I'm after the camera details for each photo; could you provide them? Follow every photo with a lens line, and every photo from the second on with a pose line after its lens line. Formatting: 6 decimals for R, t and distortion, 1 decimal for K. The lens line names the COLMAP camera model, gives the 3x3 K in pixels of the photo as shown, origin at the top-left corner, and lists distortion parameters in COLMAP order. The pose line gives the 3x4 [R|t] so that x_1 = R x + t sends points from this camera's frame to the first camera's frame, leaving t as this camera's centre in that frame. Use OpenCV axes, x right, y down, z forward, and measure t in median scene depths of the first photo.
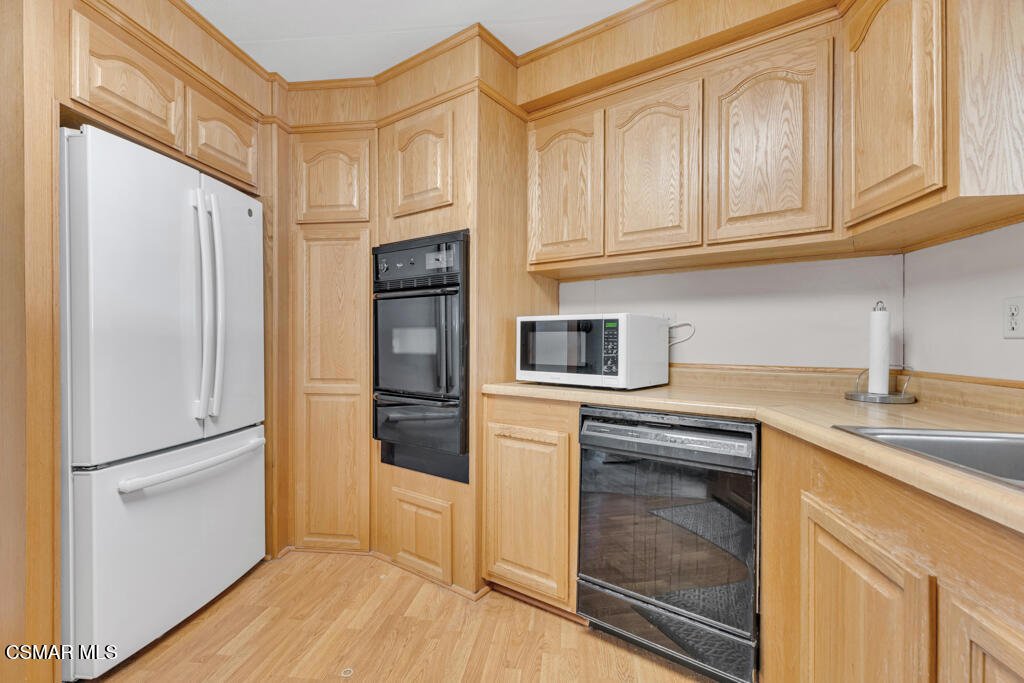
lens RADIAL K [[465.9, 0, 524.9], [0, 465.9, 339.9], [0, 0, 1]] dist [0.014388, -0.001453]
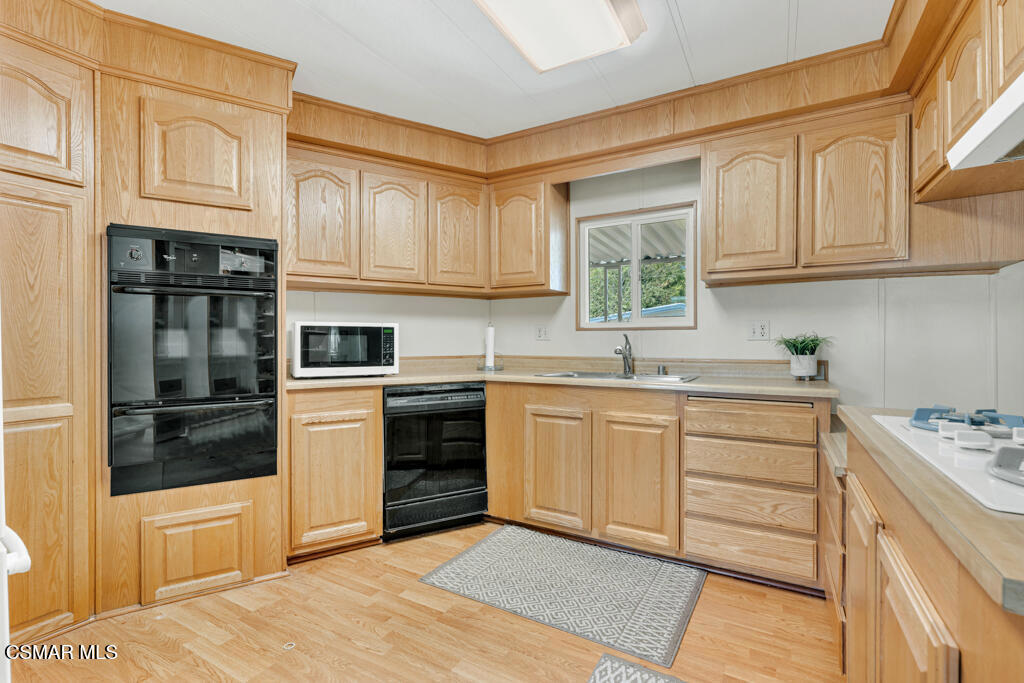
lens RADIAL K [[465.9, 0, 508.6], [0, 465.9, 339.3], [0, 0, 1]] dist [0.014388, -0.001453]
pose [[0.402489, -0.001794, 0.915423, -0.928482], [0.001065, 0.999998, 0.001492, -0.007744], [-0.915424, 0.000374, 0.402490, 0.069170]]
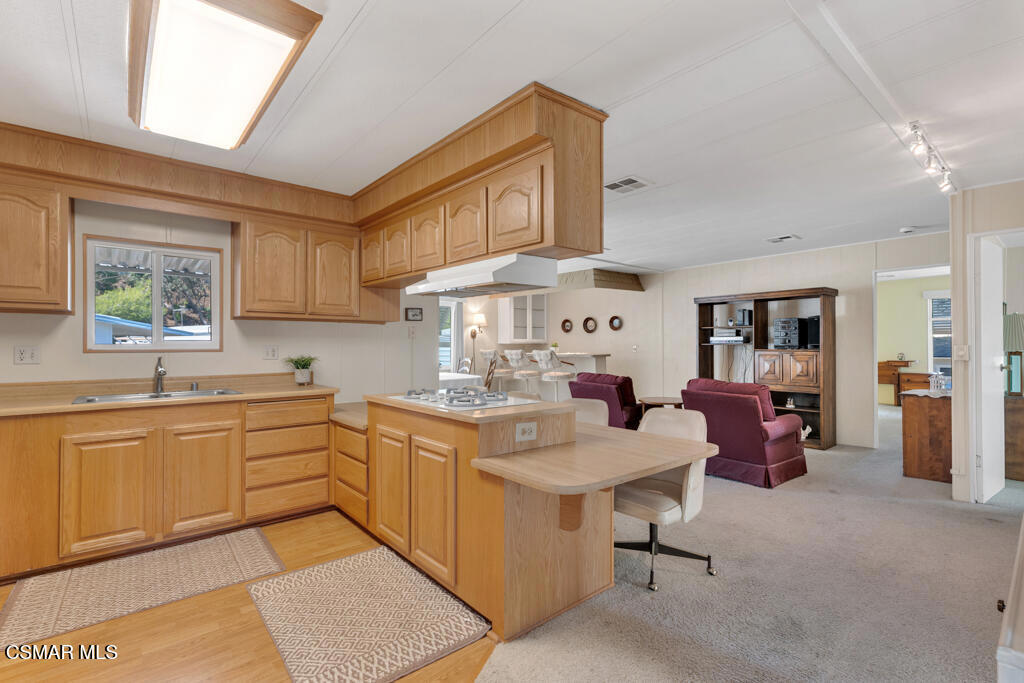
lens RADIAL K [[465.9, 0, 501.4], [0, 465.9, 342.8], [0, 0, 1]] dist [0.014388, -0.001453]
pose [[-0.707394, 0.001768, 0.706817, -1.411853], [-0.001392, 0.999991, -0.003895, -0.064599], [-0.706818, -0.003739, -0.707386, 0.635305]]
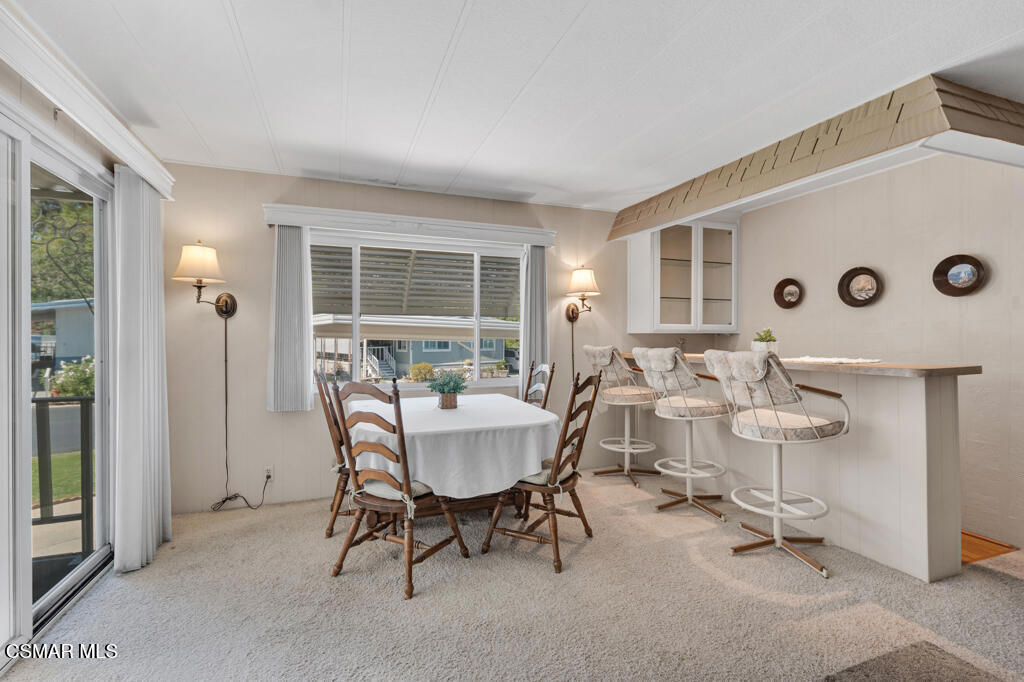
lens RADIAL K [[465.9, 0, 510.1], [0, 465.9, 336.8], [0, 0, 1]] dist [0.014388, -0.001453]
pose [[-0.448636, -0.003436, 0.893708, 0.109071], [-0.006124, 0.999981, 0.000771, -0.056300], [-0.893694, -0.005127, -0.448648, -1.087169]]
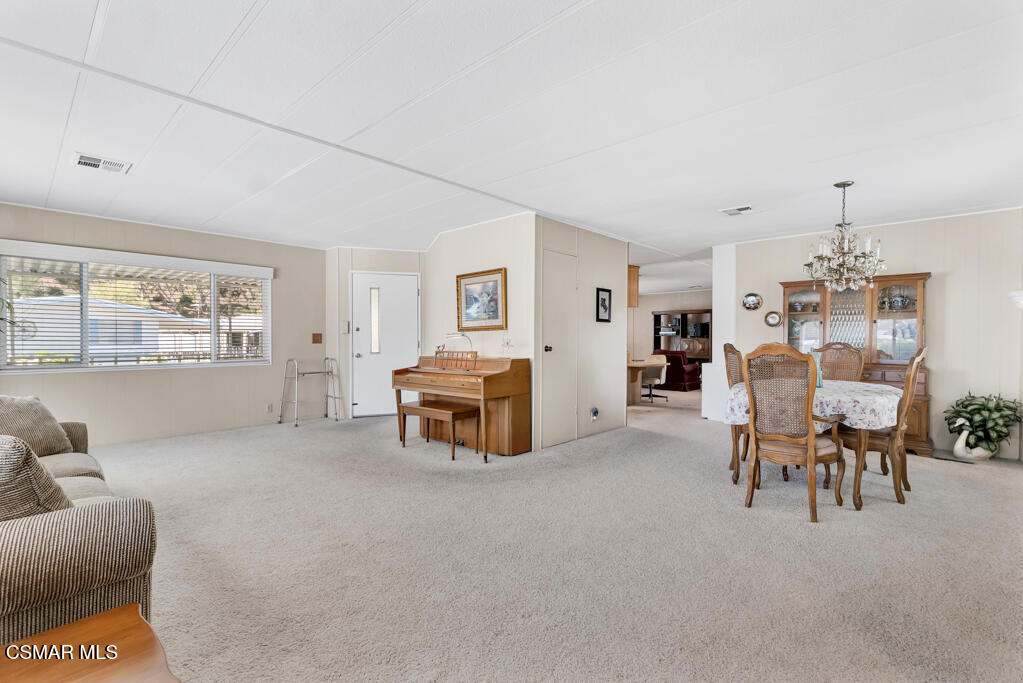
lens RADIAL K [[465.4, 0, 496.3], [0, 465.4, 347.7], [0, 0, 1]] dist [0.014388, -0.001453]
pose [[-0.784707, -0.014826, 0.619690, -2.324399], [-0.004352, 0.999821, 0.018410, -0.012745], [-0.619852, 0.011750, -0.784631, 3.643731]]
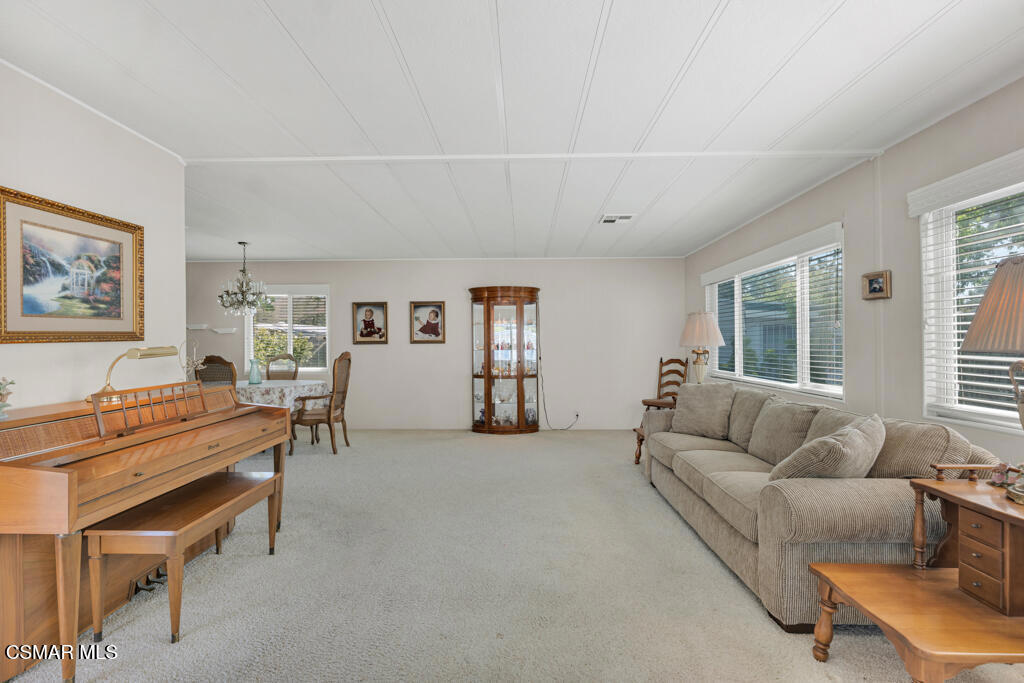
lens RADIAL K [[465.9, 0, 517.2], [0, 465.9, 343.2], [0, 0, 1]] dist [0.014388, -0.001453]
pose [[0.091684, 0.002089, -0.995786, 0.632961], [0.006376, 0.999976, 0.002685, -0.052189], [0.995768, -0.006595, 0.091668, 2.627818]]
